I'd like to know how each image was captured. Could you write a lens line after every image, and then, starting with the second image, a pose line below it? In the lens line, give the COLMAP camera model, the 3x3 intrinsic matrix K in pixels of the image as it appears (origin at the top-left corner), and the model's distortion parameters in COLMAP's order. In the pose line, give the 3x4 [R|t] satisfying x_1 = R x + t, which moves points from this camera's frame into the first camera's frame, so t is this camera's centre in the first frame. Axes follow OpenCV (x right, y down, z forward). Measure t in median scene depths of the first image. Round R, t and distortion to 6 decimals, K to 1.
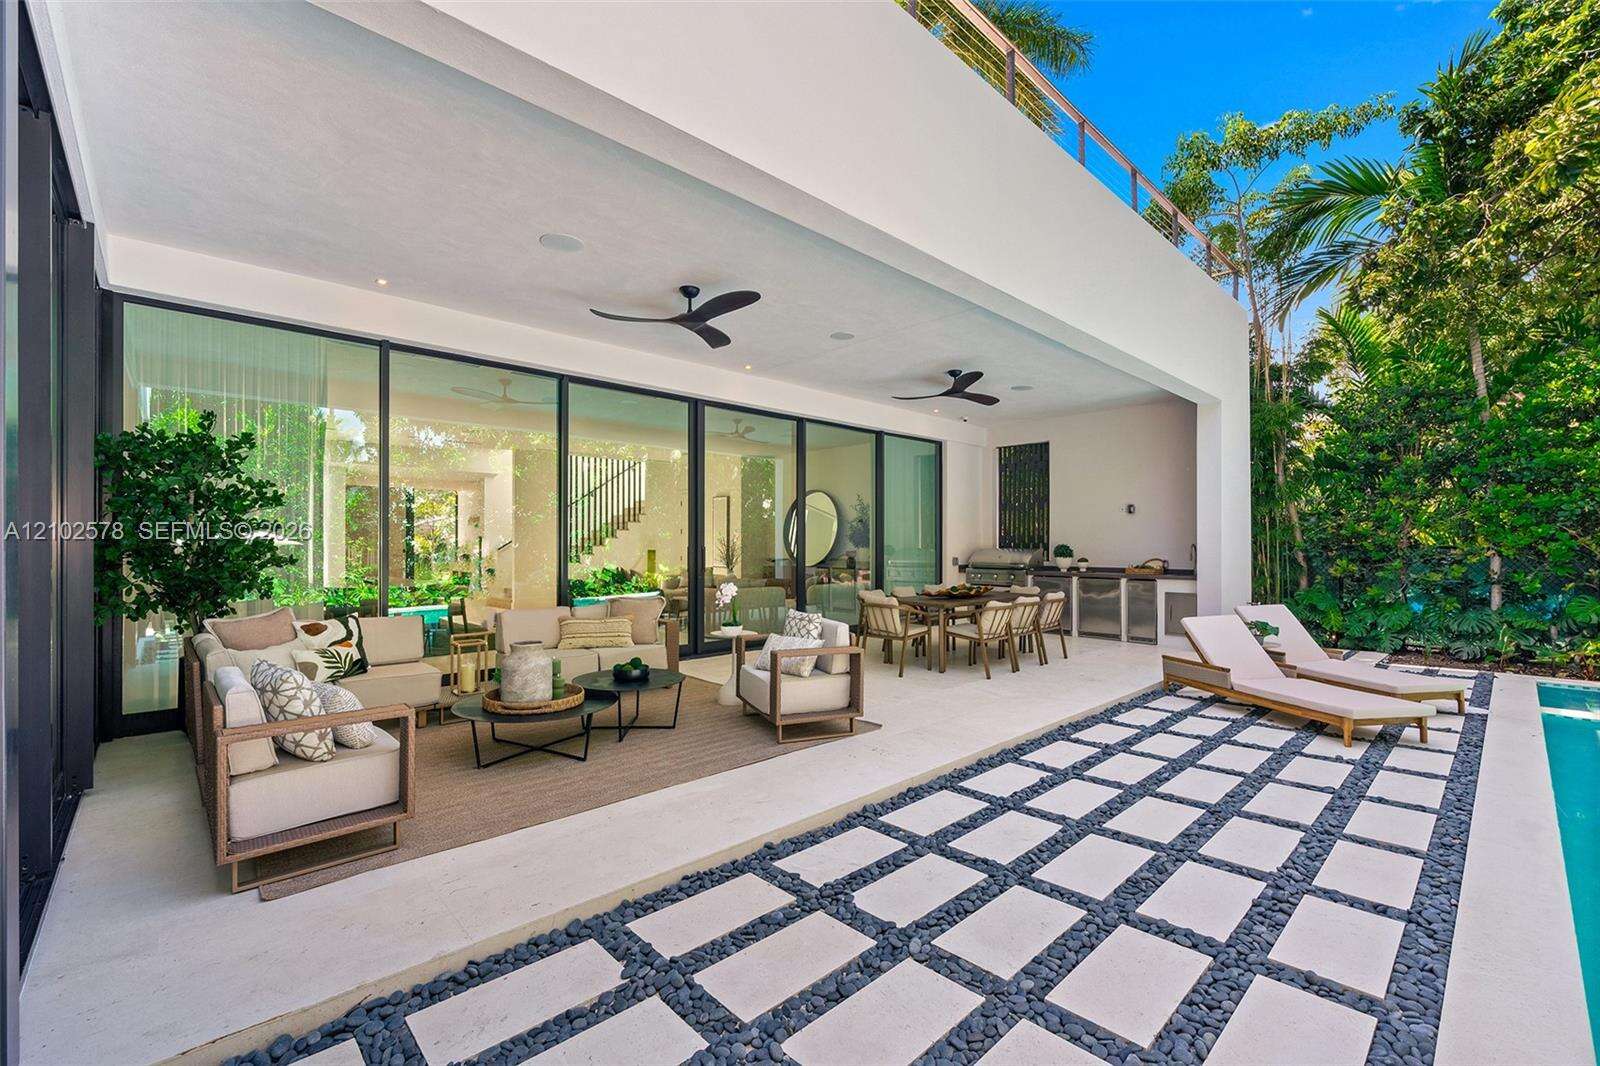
lens RADIAL K [[681.3, 0, 801.1], [0, 681.3, 542.5], [0, 0, 1]] dist [0.010235, -0.000315]
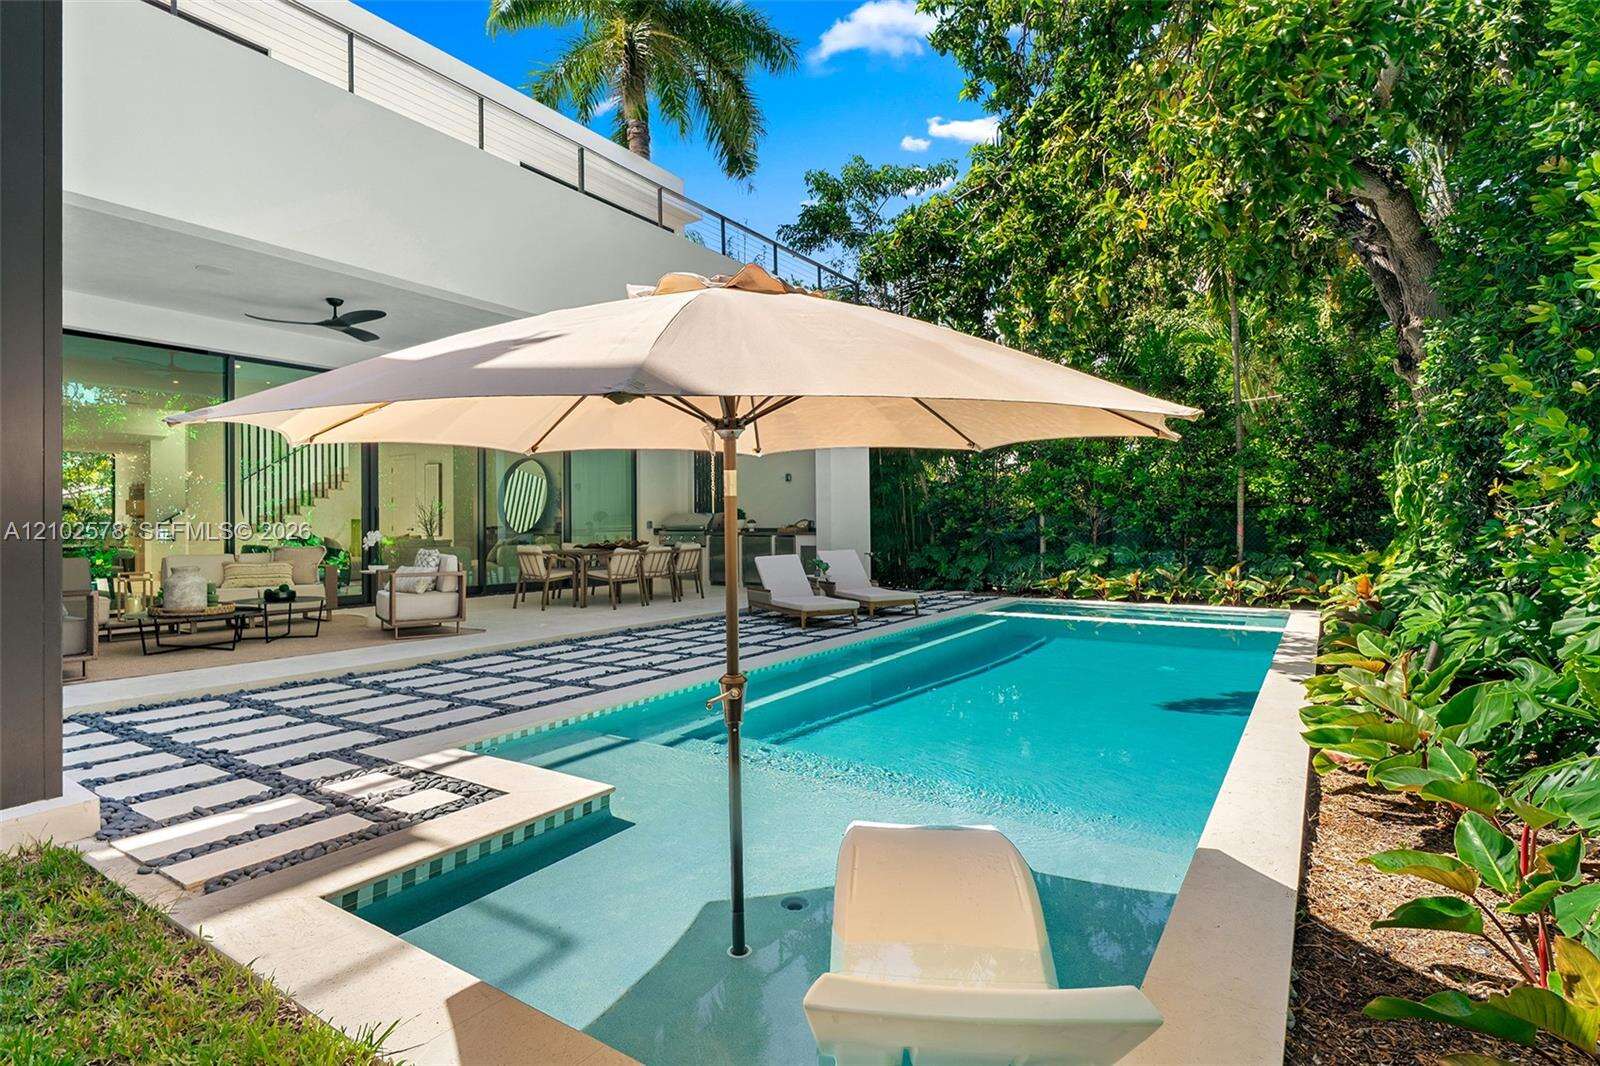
lens RADIAL K [[813.0, 0, 801.0], [0, 813.0, 520.5], [0, 0, 1]] dist [0.003117, 0.000030]
pose [[0.971801, -0.005143, 0.235748, 0.251760], [0.005554, 0.999984, -0.001079, 0.038086], [-0.235739, 0.002358, 0.971814, -0.534774]]
